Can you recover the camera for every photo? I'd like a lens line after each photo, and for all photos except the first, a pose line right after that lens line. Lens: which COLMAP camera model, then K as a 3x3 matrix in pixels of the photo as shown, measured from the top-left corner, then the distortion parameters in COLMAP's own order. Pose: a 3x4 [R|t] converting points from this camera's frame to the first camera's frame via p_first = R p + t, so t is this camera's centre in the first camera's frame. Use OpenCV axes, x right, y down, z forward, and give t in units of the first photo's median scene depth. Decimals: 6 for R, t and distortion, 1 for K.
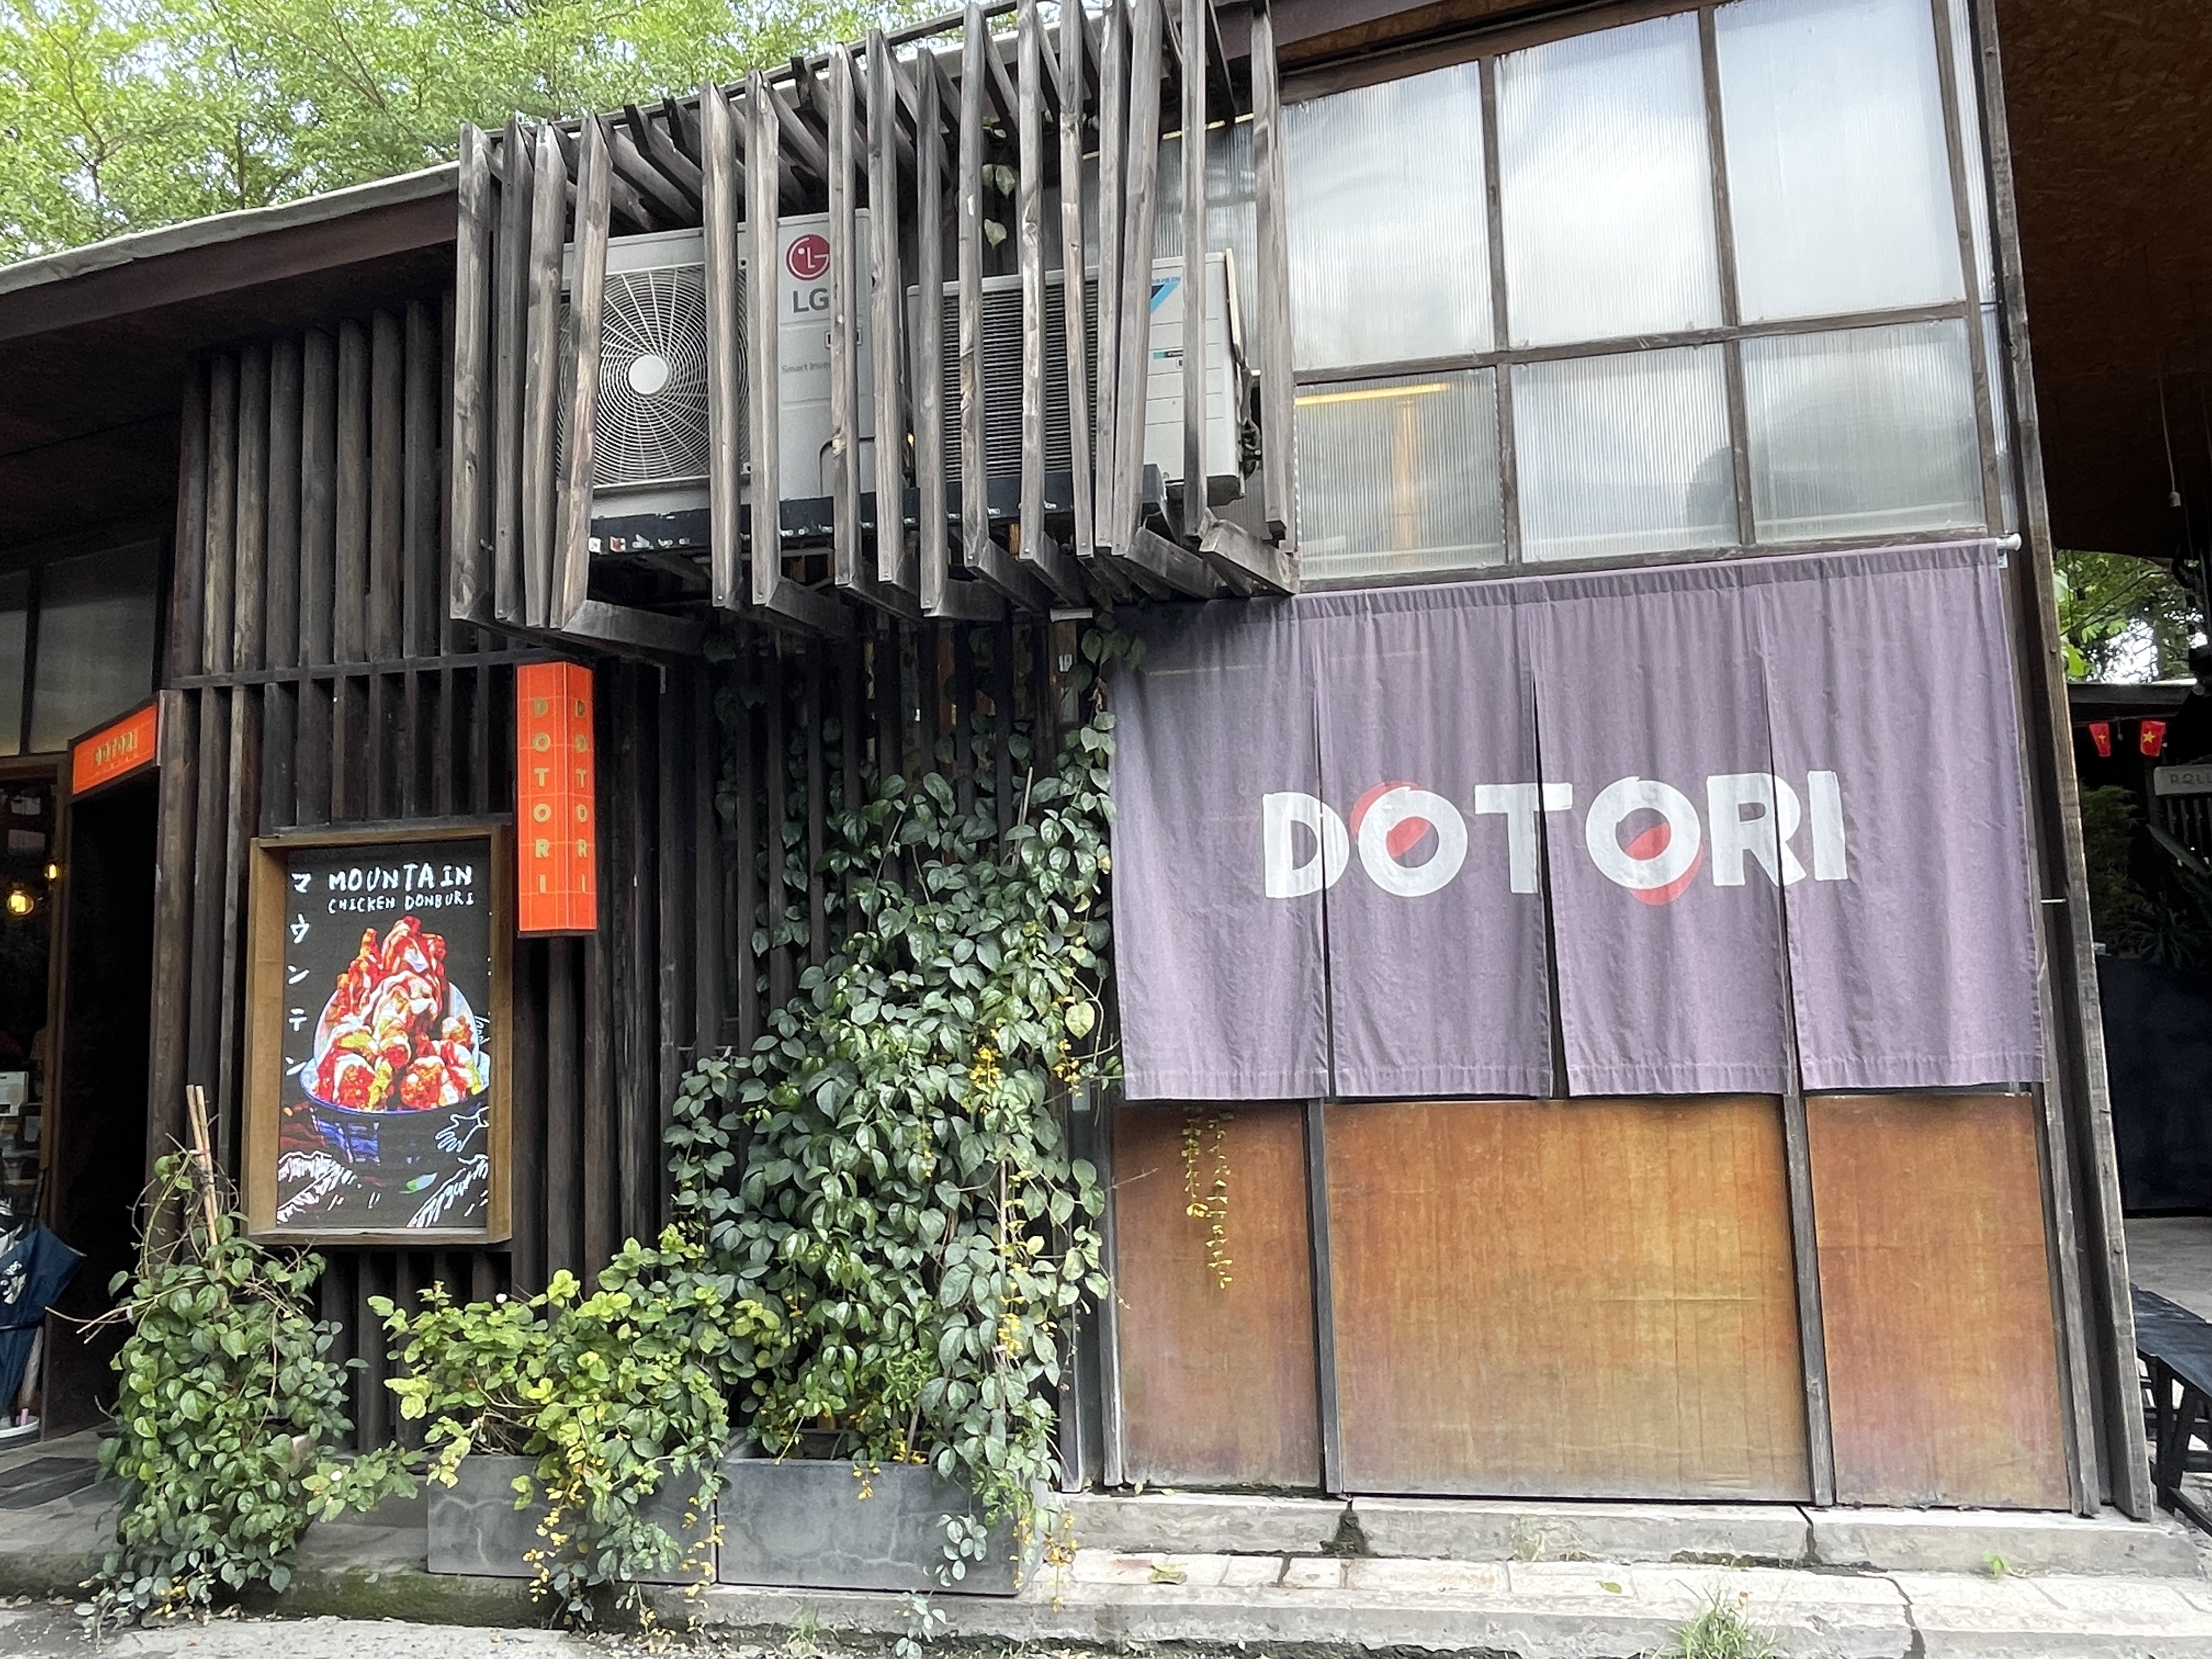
lens RADIAL K [[1624.9, 0, 1106.0], [0, 1624.9, 829.5], [0, 0, 1]] dist [-0.004333, -0.001728]
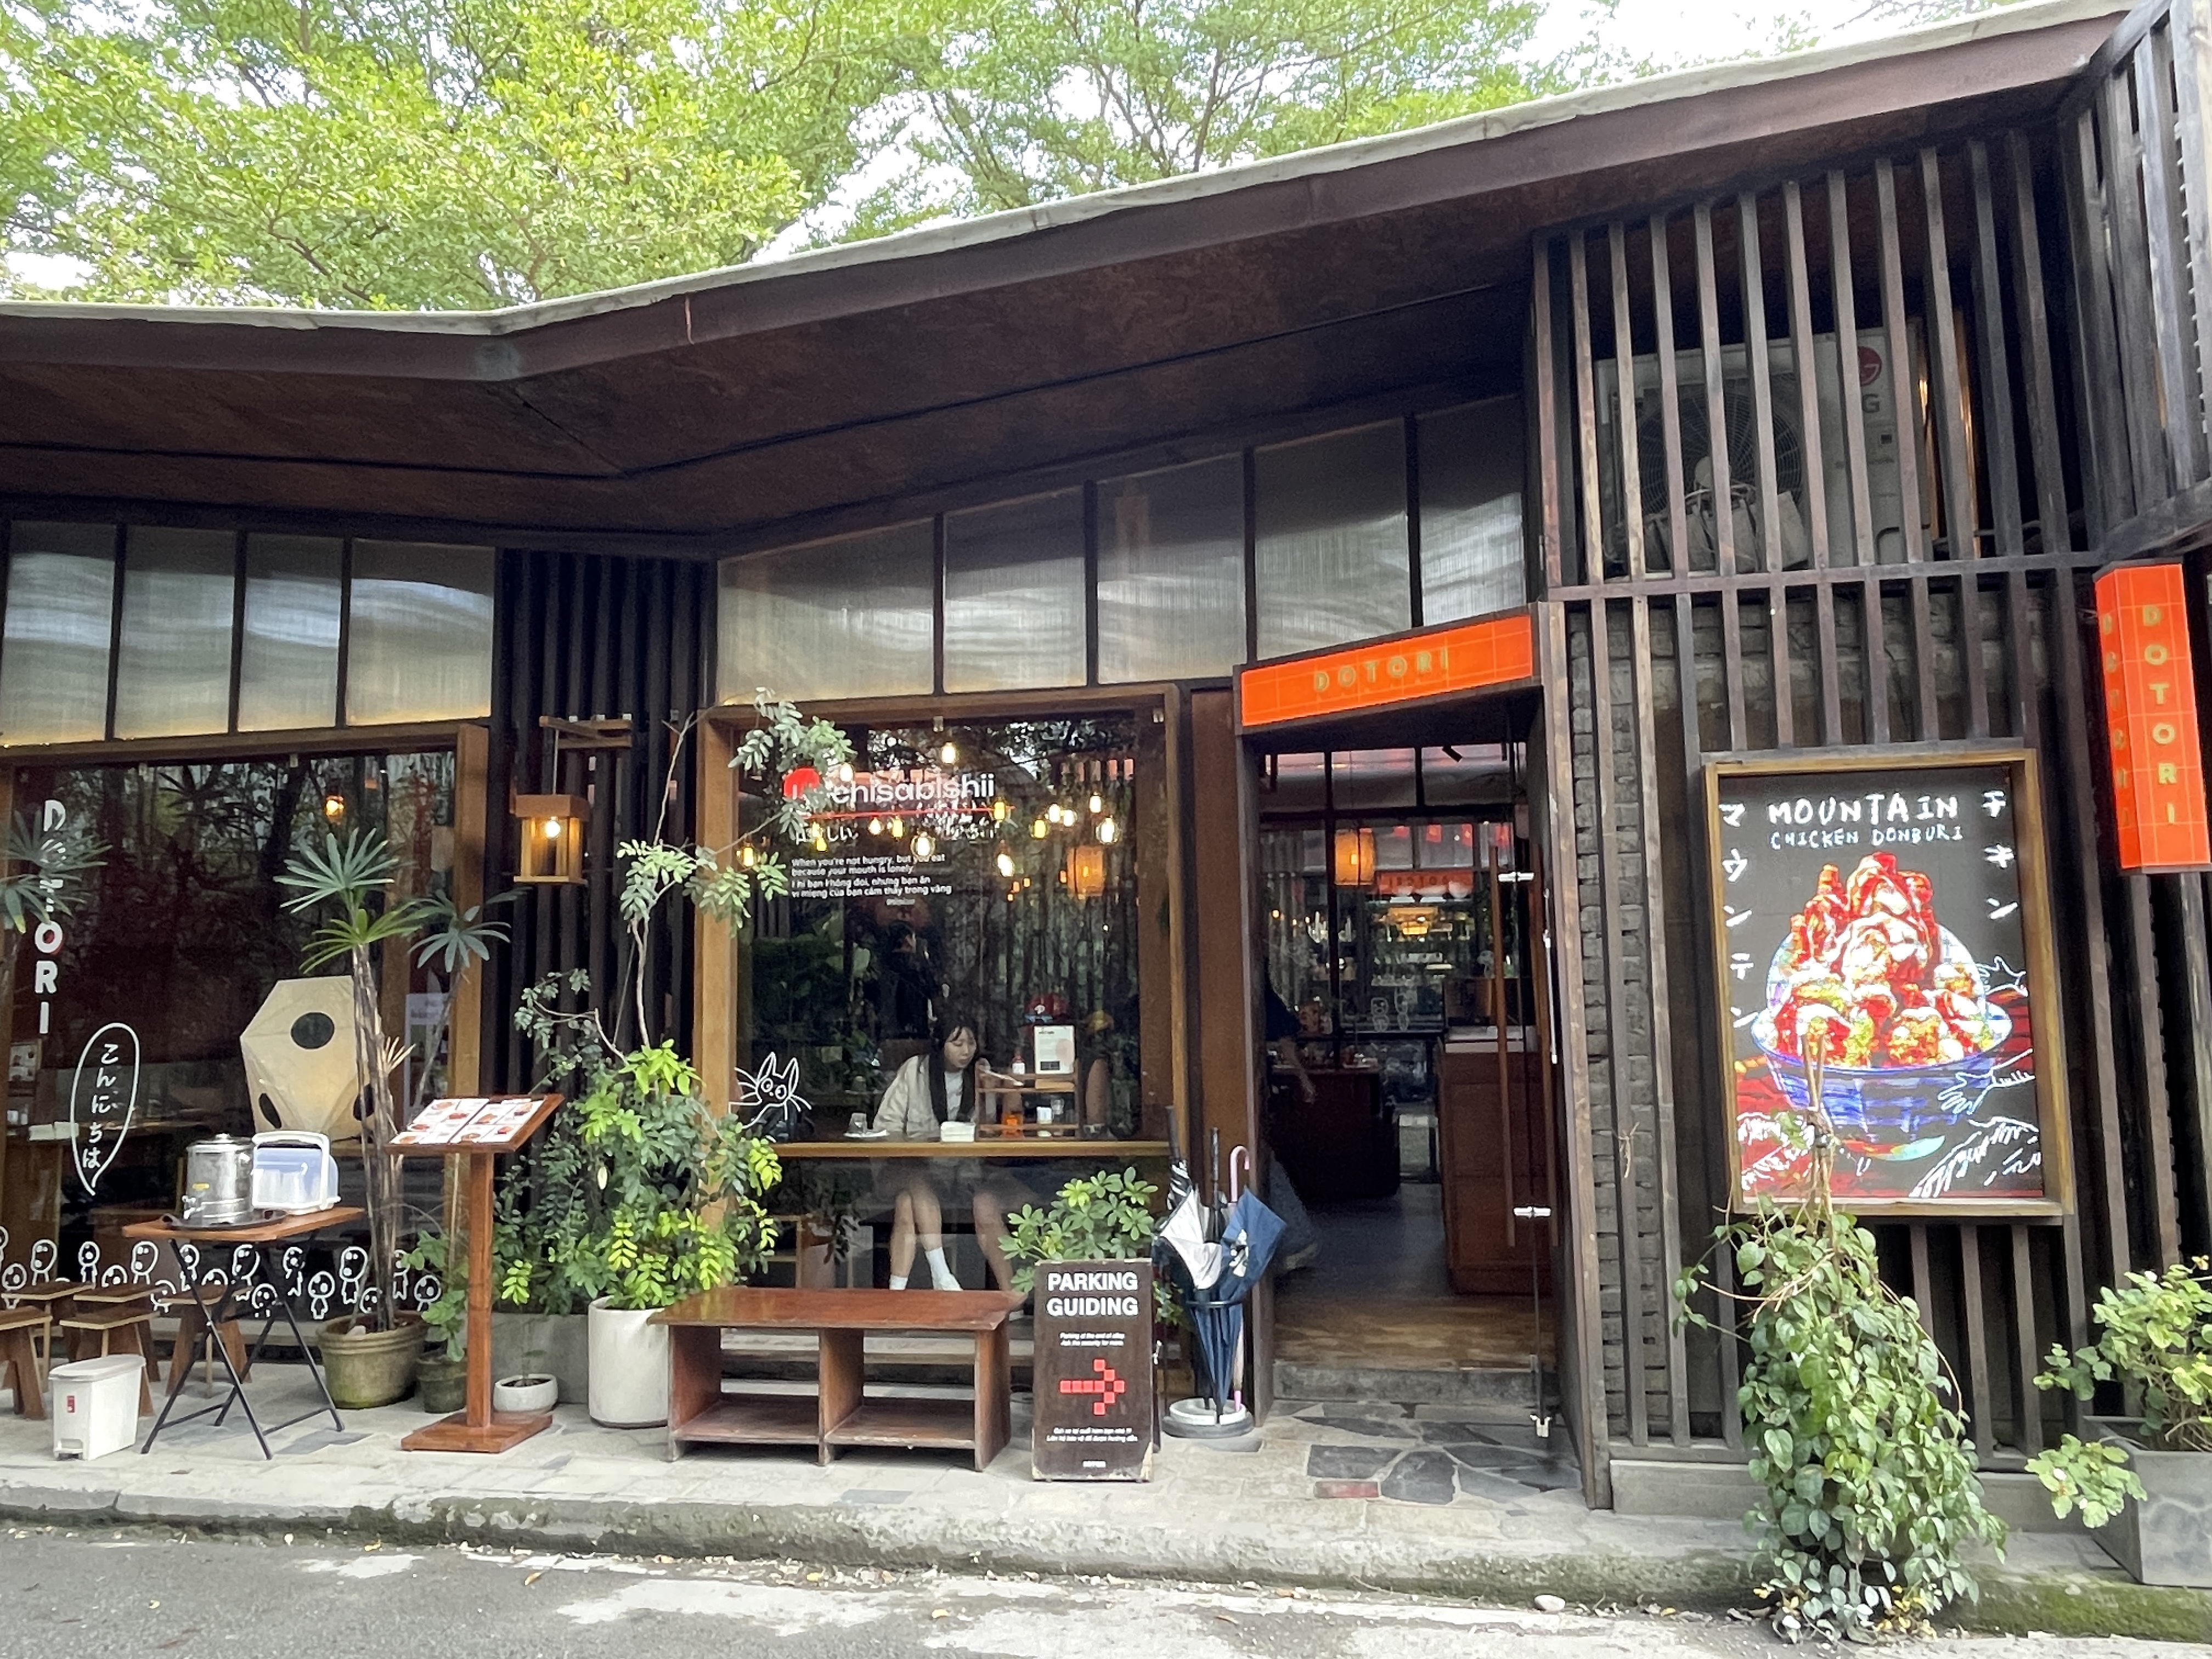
lens RADIAL K [[1624.9, 0, 1106.0], [0, 1624.9, 829.5], [0, 0, 1]] dist [-0.004333, -0.001728]
pose [[0.999866, 0.011197, -0.011953, -0.848648], [-0.011143, 0.999927, 0.004609, 0.041511], [0.012004, -0.004476, 0.999918, 0.094871]]
